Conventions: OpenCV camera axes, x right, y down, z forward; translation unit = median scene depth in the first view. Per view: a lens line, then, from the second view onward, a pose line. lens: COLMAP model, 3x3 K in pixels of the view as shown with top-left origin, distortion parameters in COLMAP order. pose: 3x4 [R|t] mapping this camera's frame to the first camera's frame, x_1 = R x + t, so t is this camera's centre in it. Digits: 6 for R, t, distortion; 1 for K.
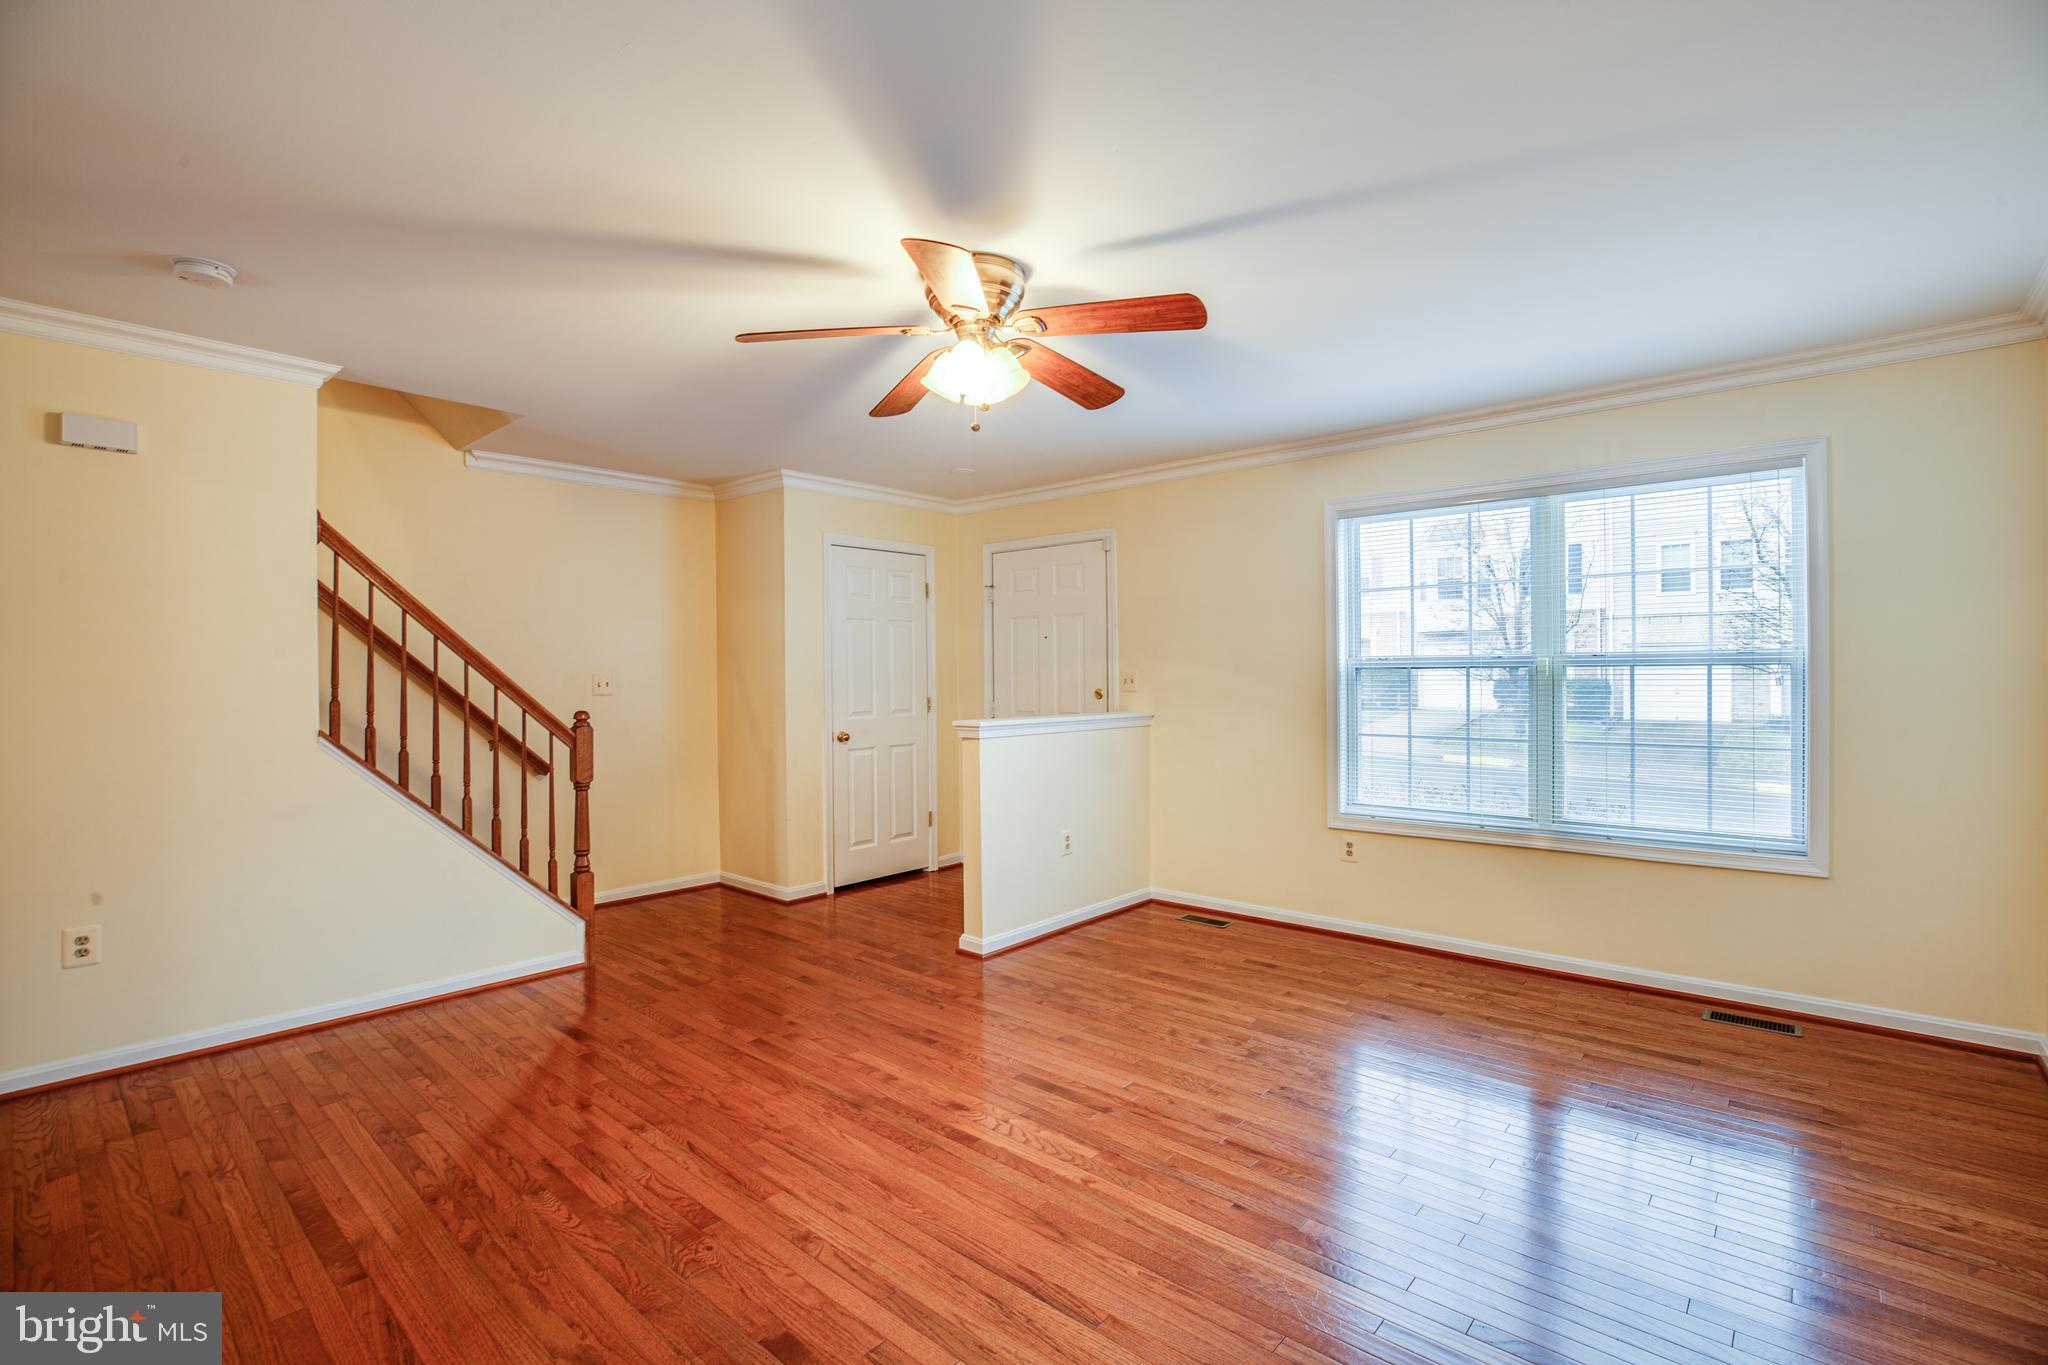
lens RADIAL K [[976.9, 0, 1024.0], [0, 976.9, 682.5], [0, 0, 1]] dist [-0.040763, 0.000565]
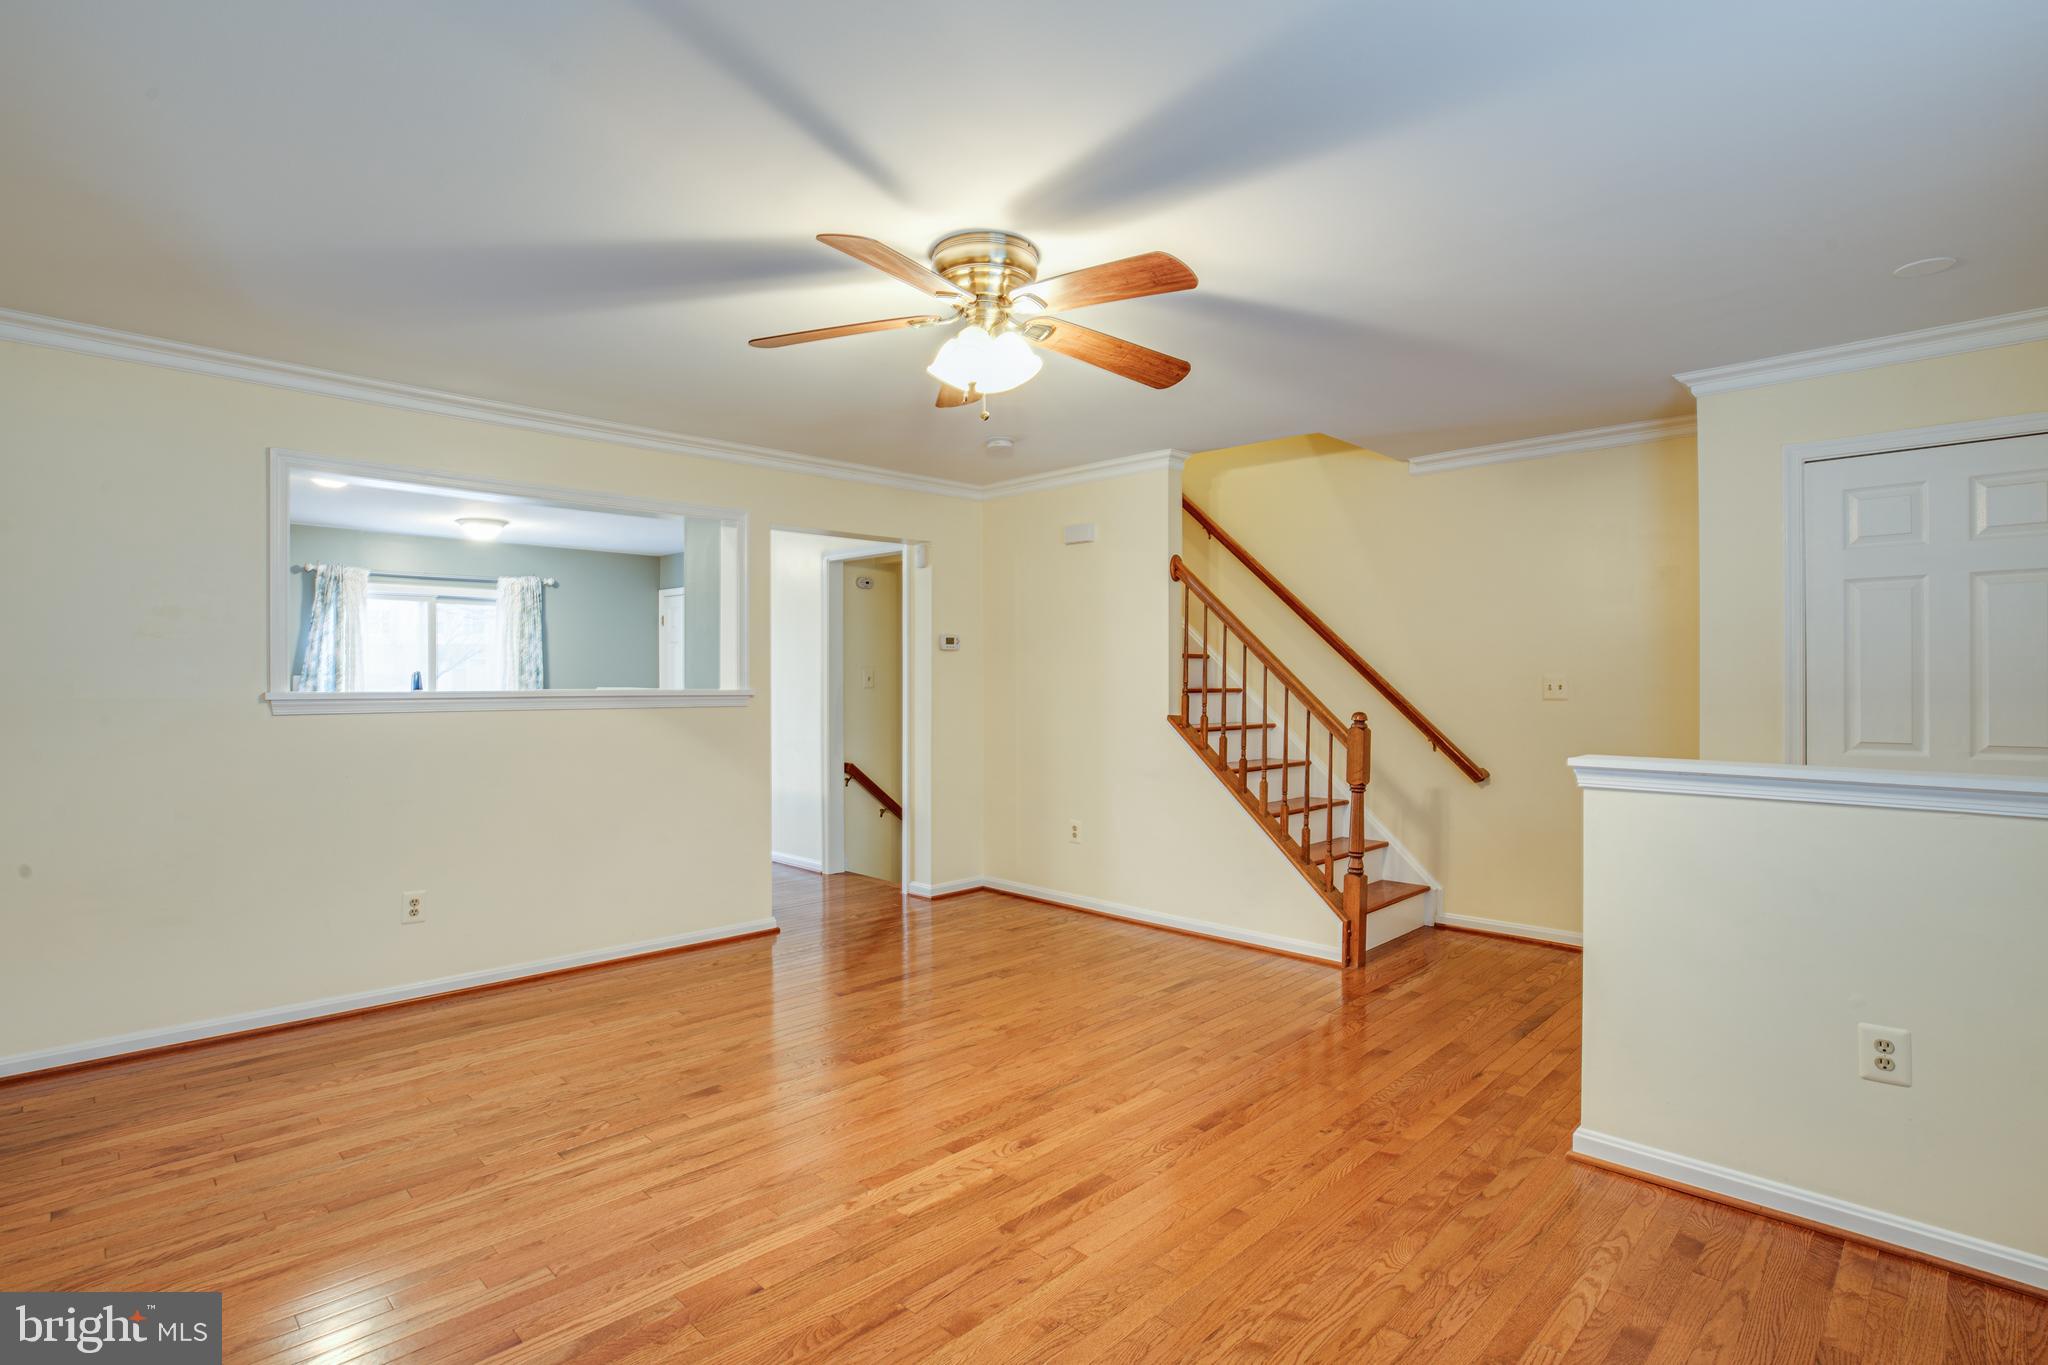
lens RADIAL K [[951.8, 0, 924.9], [0, 951.8, 673.9], [0, 0, 1]] dist [-0.039673, 0.009554]
pose [[-0.113787, 0.001695, -0.993504, 0.670973], [-0.004896, 0.999985, 0.002267, -0.013264], [0.993493, 0.005122, -0.113777, 0.794972]]
